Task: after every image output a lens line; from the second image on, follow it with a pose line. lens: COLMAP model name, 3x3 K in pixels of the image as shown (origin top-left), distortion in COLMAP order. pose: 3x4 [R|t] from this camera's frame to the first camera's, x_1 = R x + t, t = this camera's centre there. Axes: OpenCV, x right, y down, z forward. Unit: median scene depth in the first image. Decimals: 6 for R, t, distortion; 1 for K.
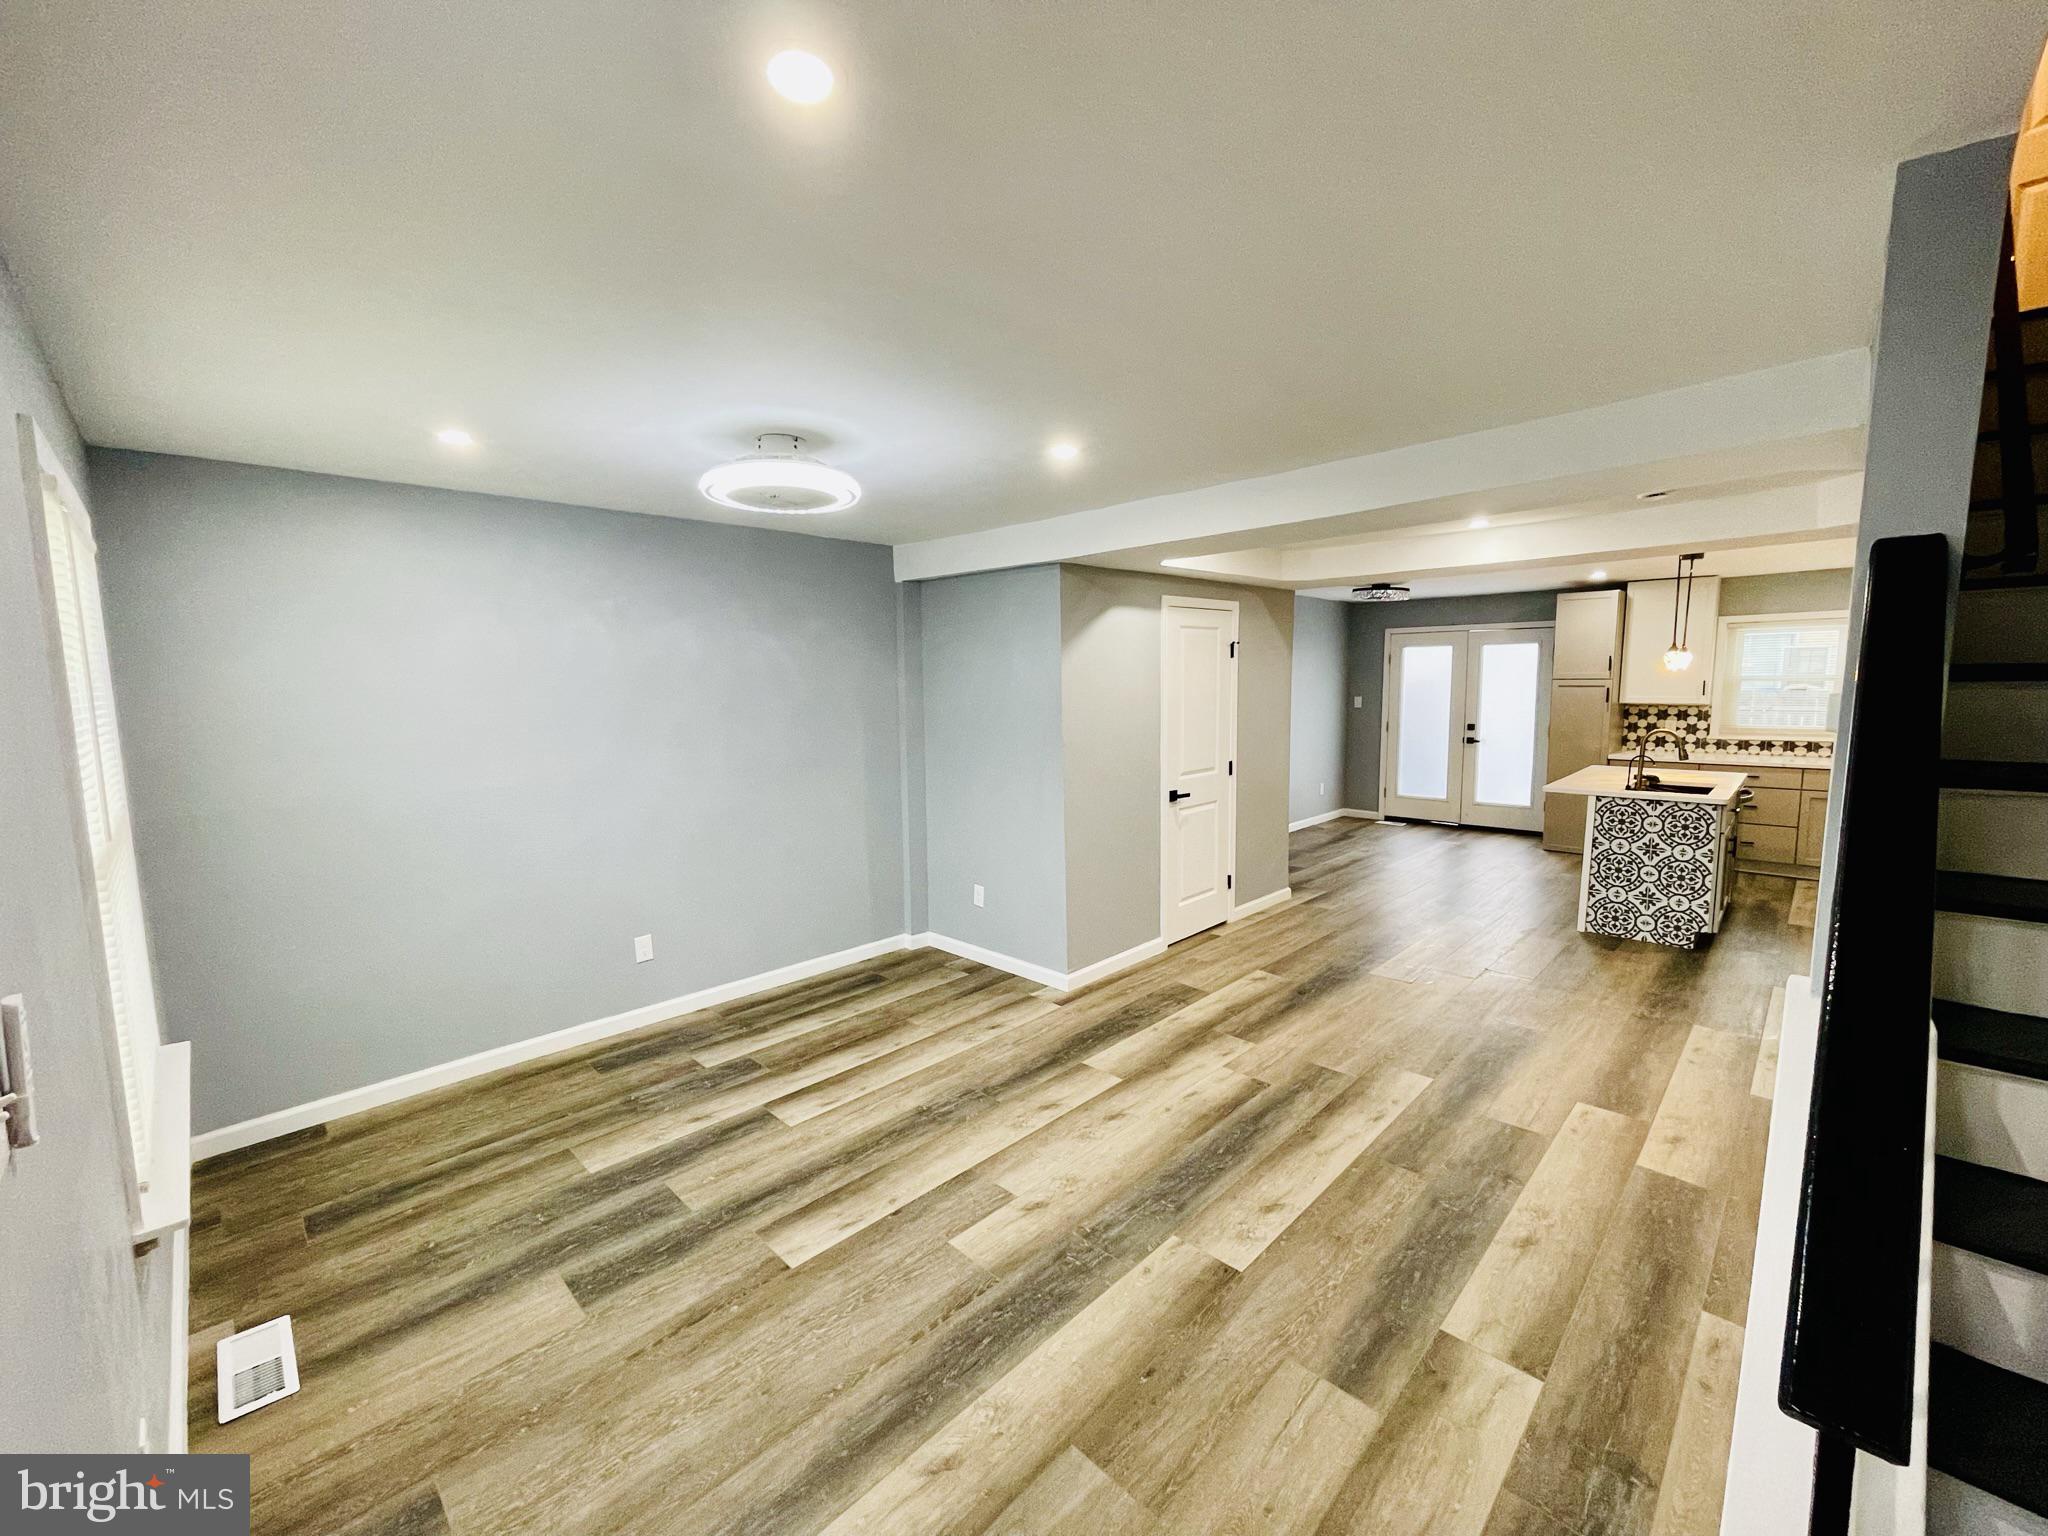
lens RADIAL K [[830.1, 0, 1003.9], [0, 830.1, 771.1], [0, 0, 1]] dist [-0.003578, 0.002940]
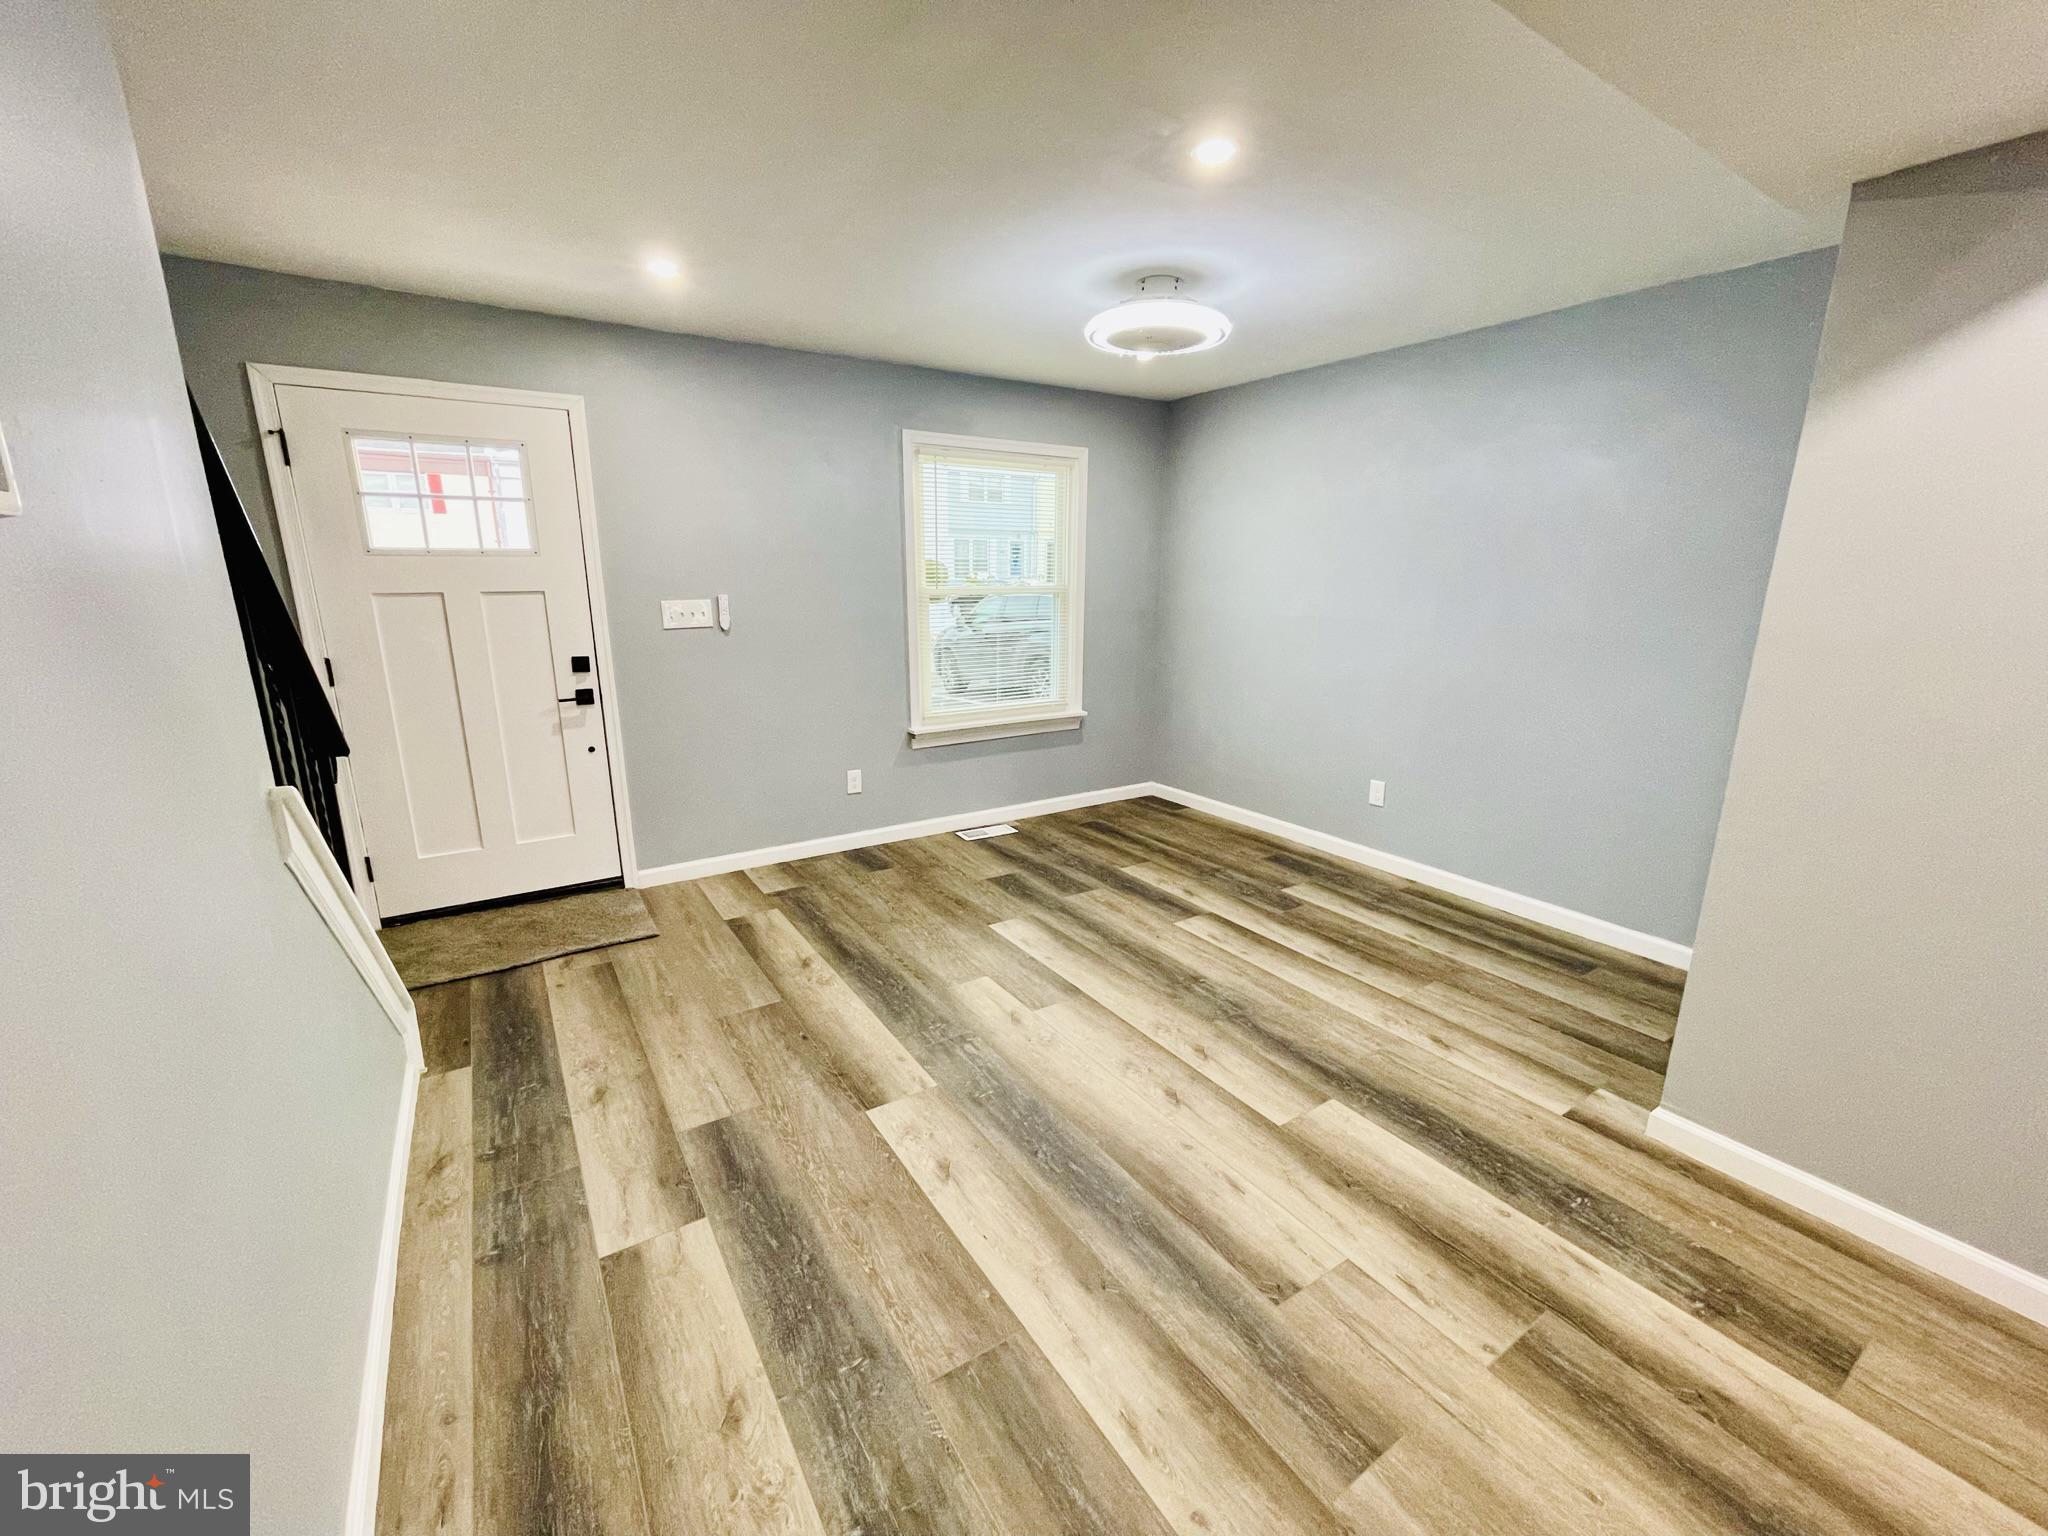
lens RADIAL K [[830.1, 0, 1012.8], [0, 830.1, 767.9], [0, 0, 1]] dist [-0.003578, 0.002940]
pose [[-0.206830, 0.243016, -0.947715, 0.807588], [-0.109241, 0.956868, 0.269203, -0.055819], [0.972259, 0.159209, -0.171362, 0.944780]]
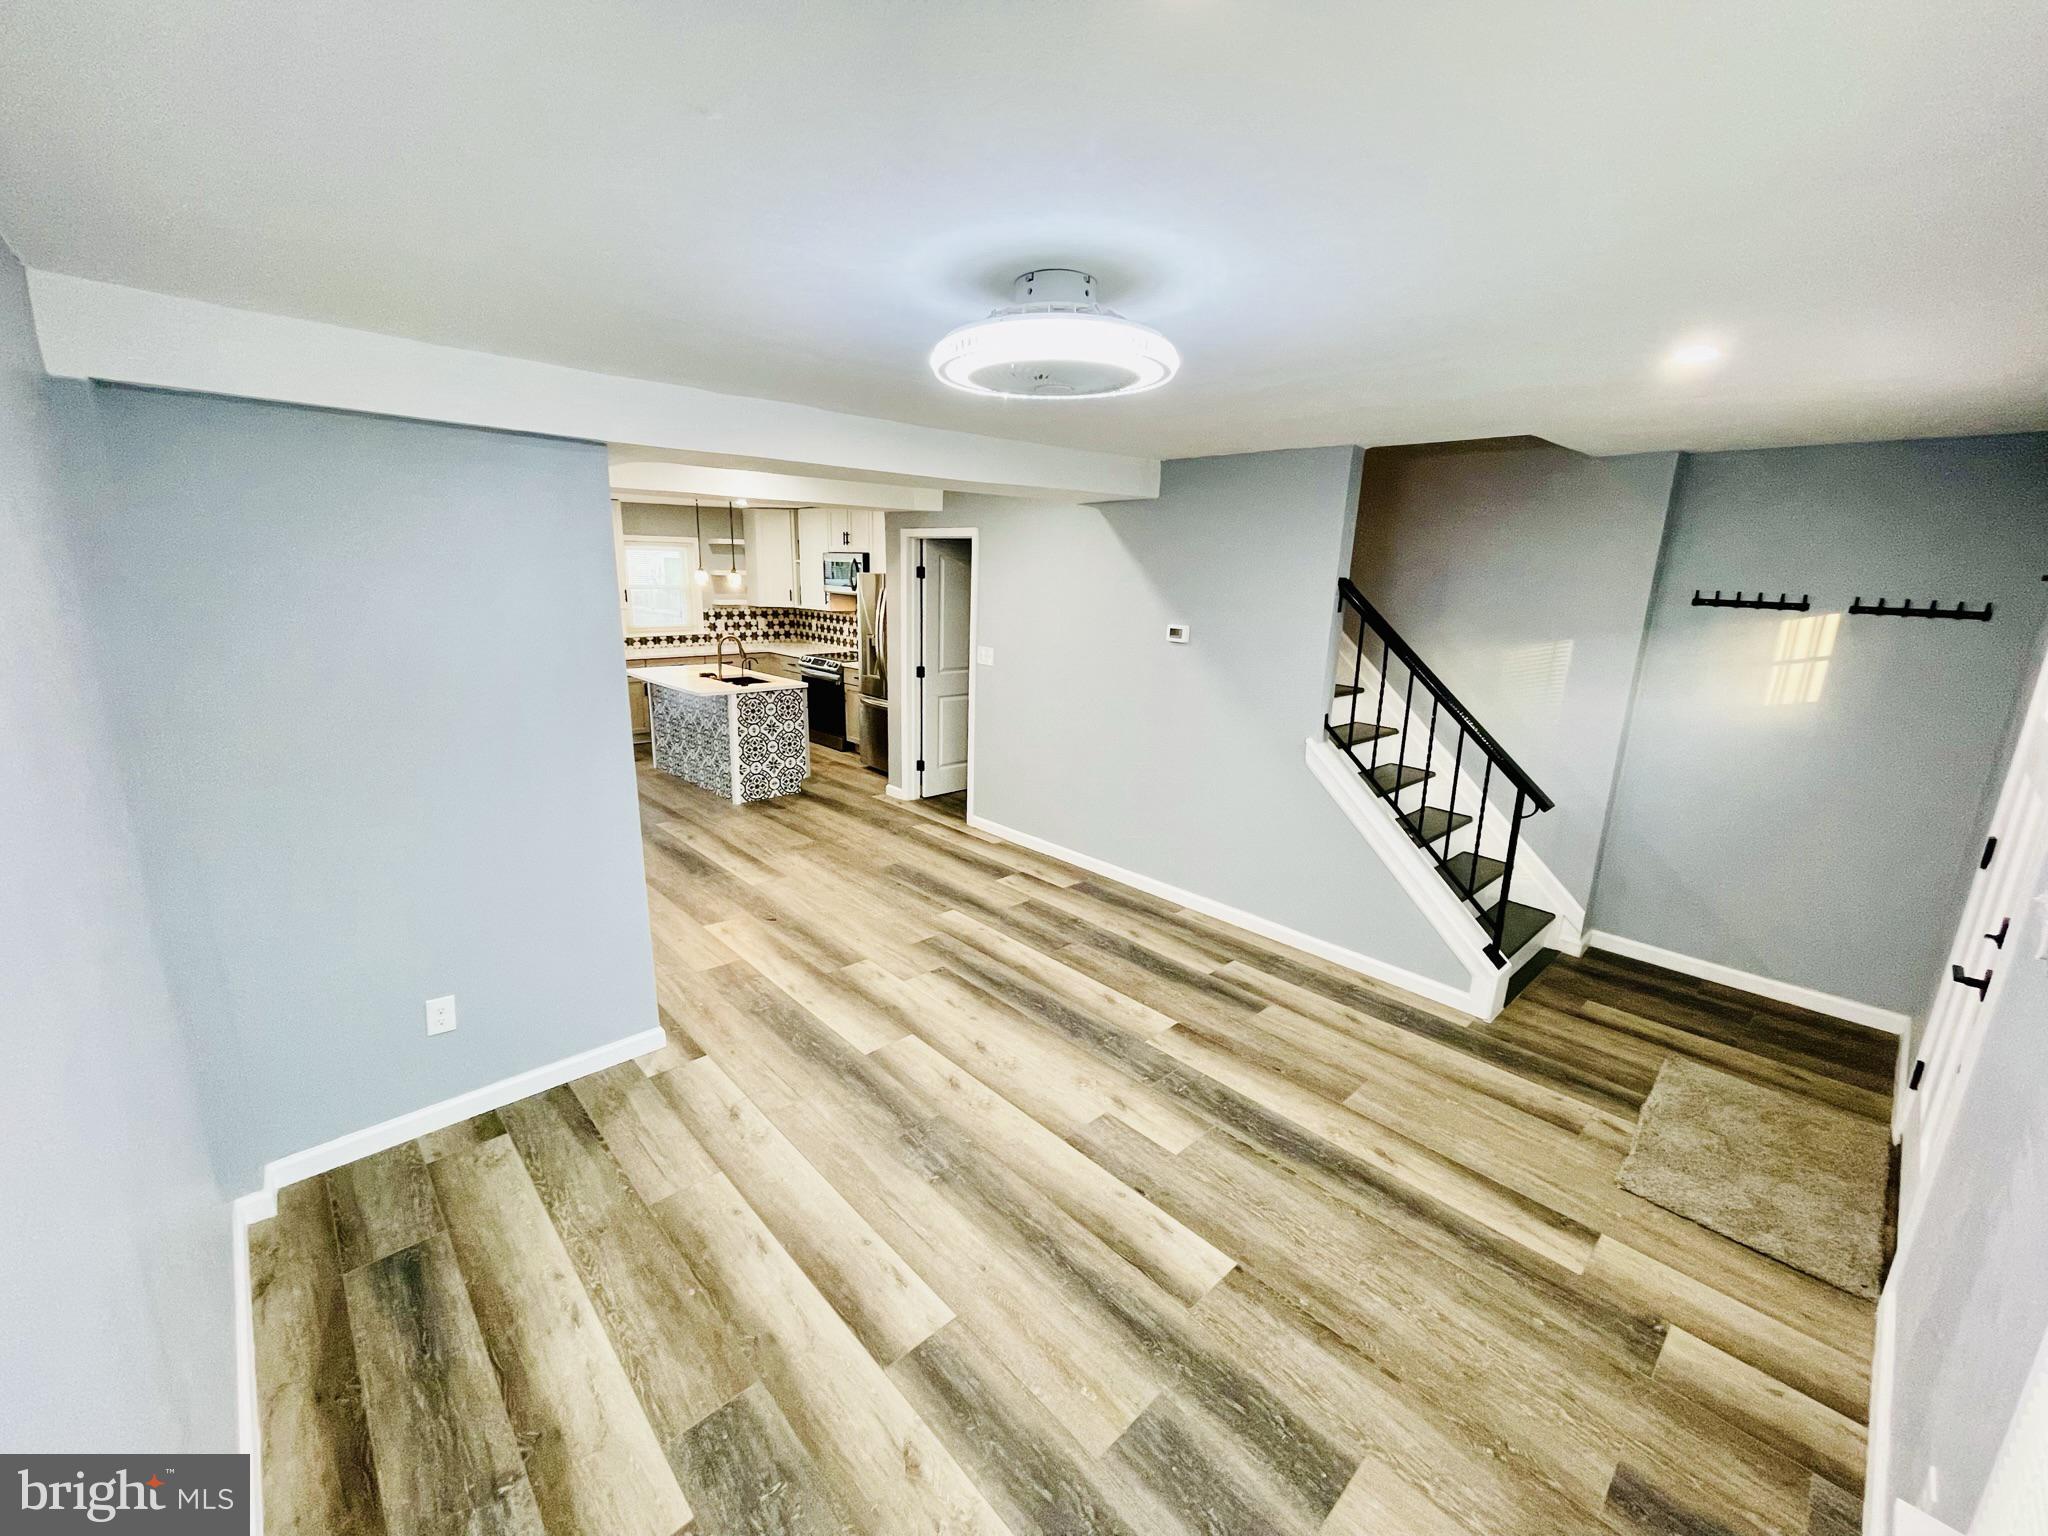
lens RADIAL K [[830.1, 0, 1021.8], [0, 830.1, 766.4], [0, 0, 1]] dist [-0.003578, 0.002940]
pose [[0.021619, -0.218820, 0.975526, -0.821604], [0.085039, 0.972620, 0.216284, -0.156157], [-0.996143, 0.078282, 0.039635, 0.881602]]
